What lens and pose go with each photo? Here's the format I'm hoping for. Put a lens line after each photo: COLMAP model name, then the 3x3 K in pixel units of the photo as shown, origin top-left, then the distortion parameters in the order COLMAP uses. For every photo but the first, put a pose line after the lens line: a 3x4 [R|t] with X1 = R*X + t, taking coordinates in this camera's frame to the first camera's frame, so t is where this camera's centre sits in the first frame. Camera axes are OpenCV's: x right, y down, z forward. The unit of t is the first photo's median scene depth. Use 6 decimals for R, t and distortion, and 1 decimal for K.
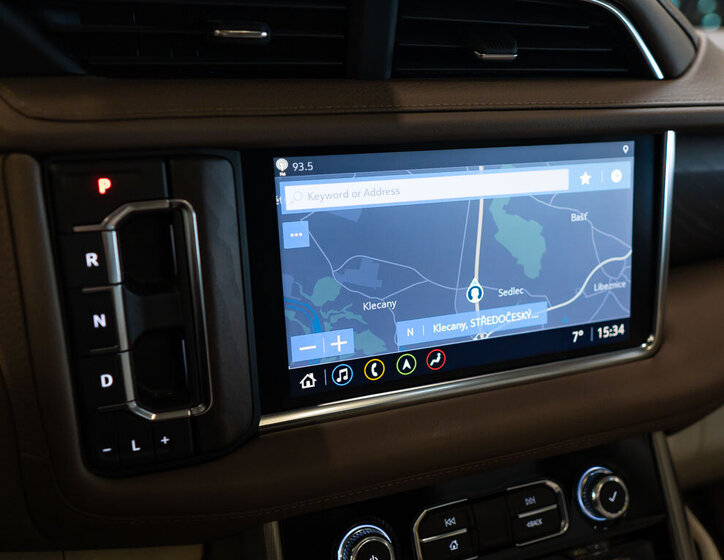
lens RADIAL K [[576.7, 0, 340.2], [0, 576.7, 279.1], [0, 0, 1]] dist [-0.001204, -0.000917]
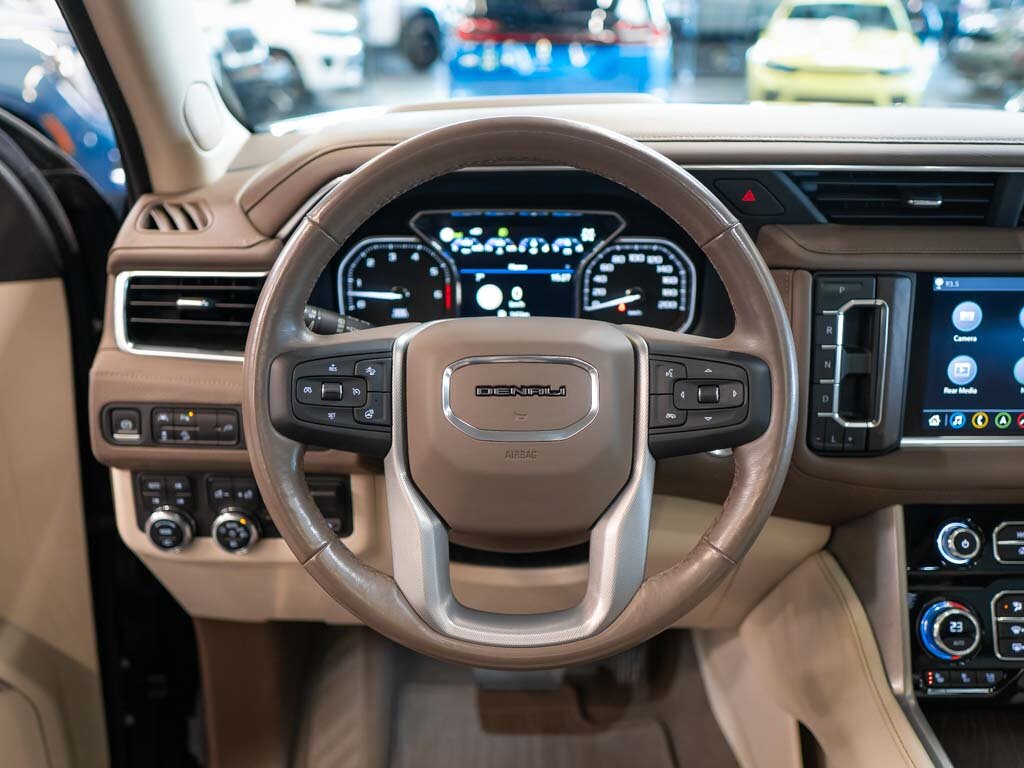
lens RADIAL K [[859.1, 0, 512.0], [0, 859.1, 384.0], [0, 0, 1]] dist [-0.006951, 0.002050]
pose [[0.951224, 0.111783, -0.287536, -0.535369], [-0.108823, 0.993713, 0.026310, 0.157288], [0.288669, 0.006263, 0.957409, -1.700390]]
